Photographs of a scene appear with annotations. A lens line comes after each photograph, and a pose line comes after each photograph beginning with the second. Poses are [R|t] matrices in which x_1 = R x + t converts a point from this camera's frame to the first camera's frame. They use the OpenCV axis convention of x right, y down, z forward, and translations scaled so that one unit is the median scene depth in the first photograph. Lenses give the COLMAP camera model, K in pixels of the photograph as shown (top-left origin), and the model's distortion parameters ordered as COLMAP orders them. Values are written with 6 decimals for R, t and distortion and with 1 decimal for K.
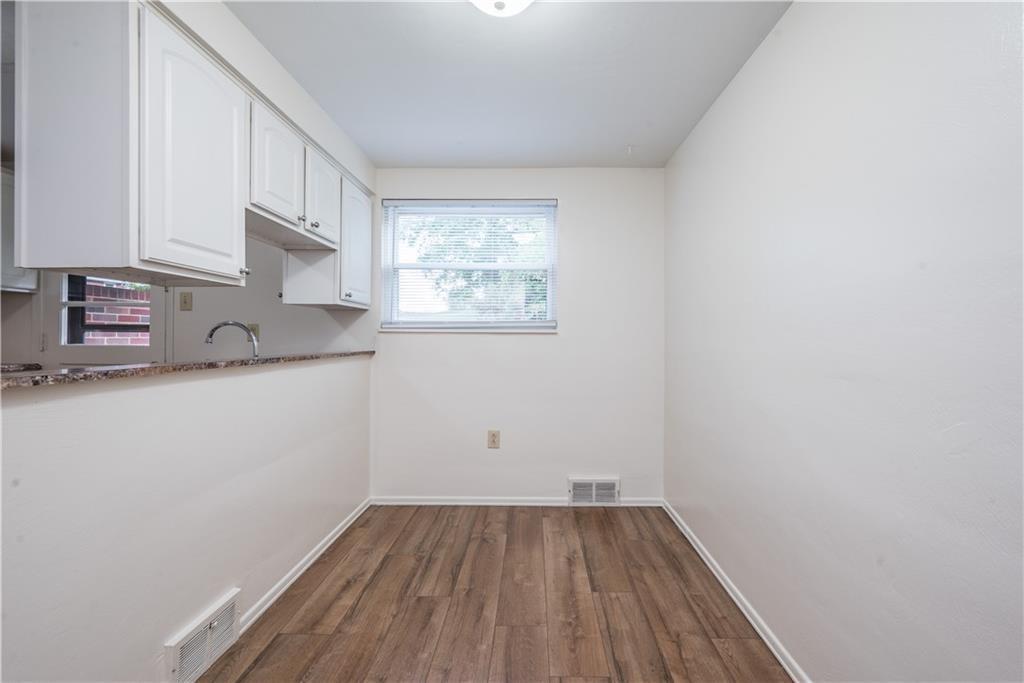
lens RADIAL K [[421.9, 0, 534.9], [0, 421.9, 335.4], [0, 0, 1]] dist [-0.000360, -0.000167]
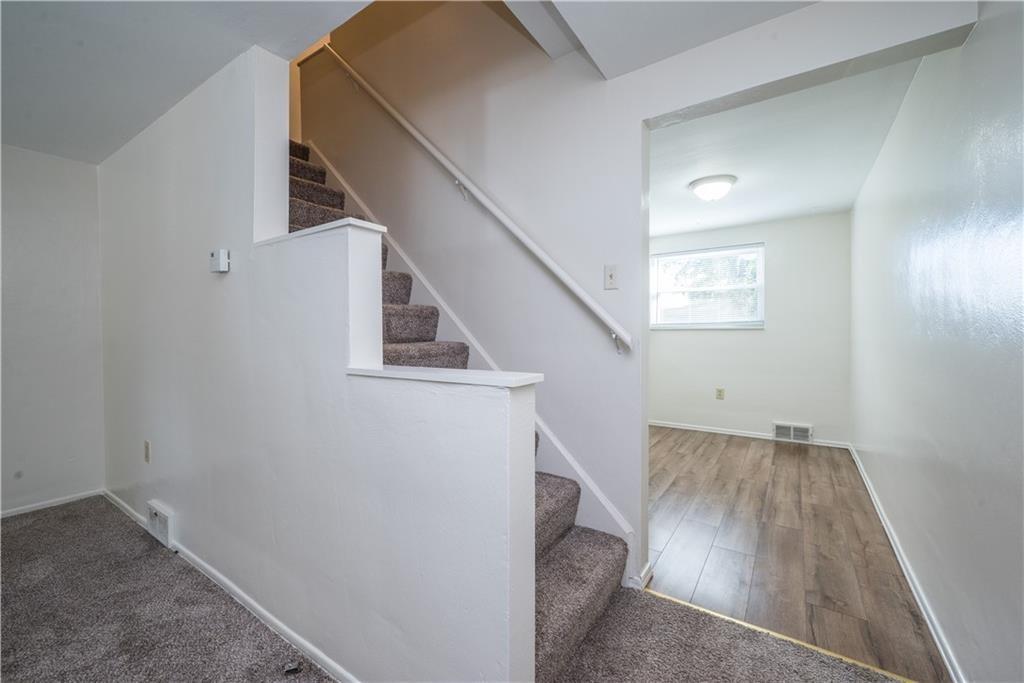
lens RADIAL K [[417.8, 0, 512.0], [0, 417.8, 341.5], [0, 0, 1]] dist [-0.010964, -0.000101]
pose [[0.824907, 0.004734, -0.565248, 0.171596], [0.010788, 0.999651, 0.024117, -0.008465], [0.565165, -0.025992, 0.824568, -0.912002]]
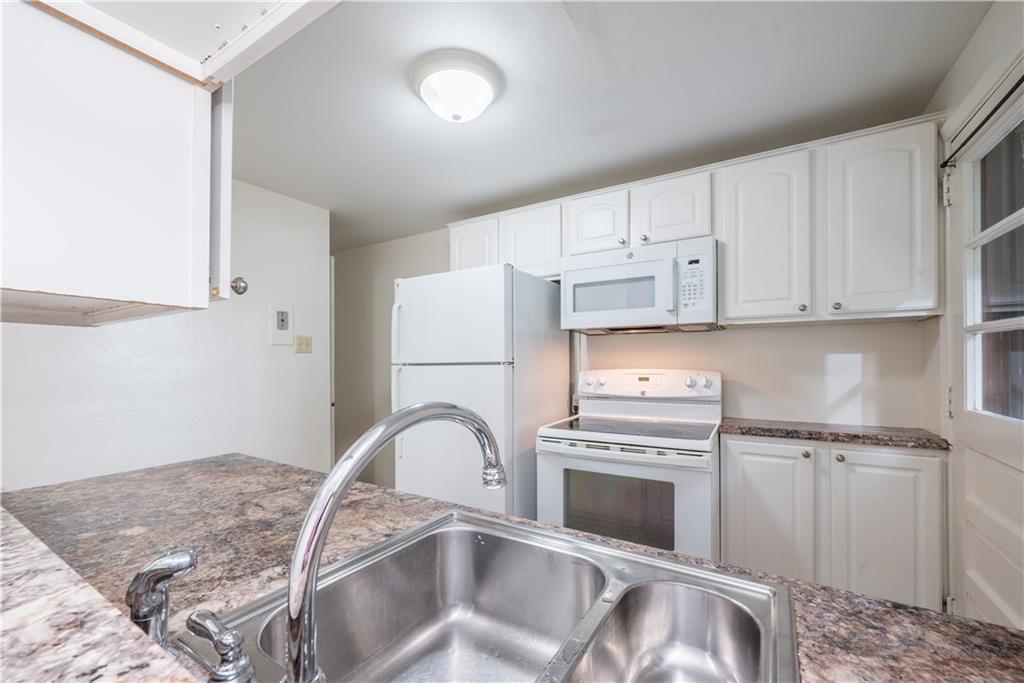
lens RADIAL K [[414.8, 0, 512.8], [0, 414.8, 365.4], [0, 0, 1]] dist [0.001543, 0.000111]
pose [[-0.526245, 0.003657, -0.850325, -0.450236], [0.008626, 0.999962, -0.001038, -0.039948], [0.850289, -0.007881, -0.526257, 0.888733]]
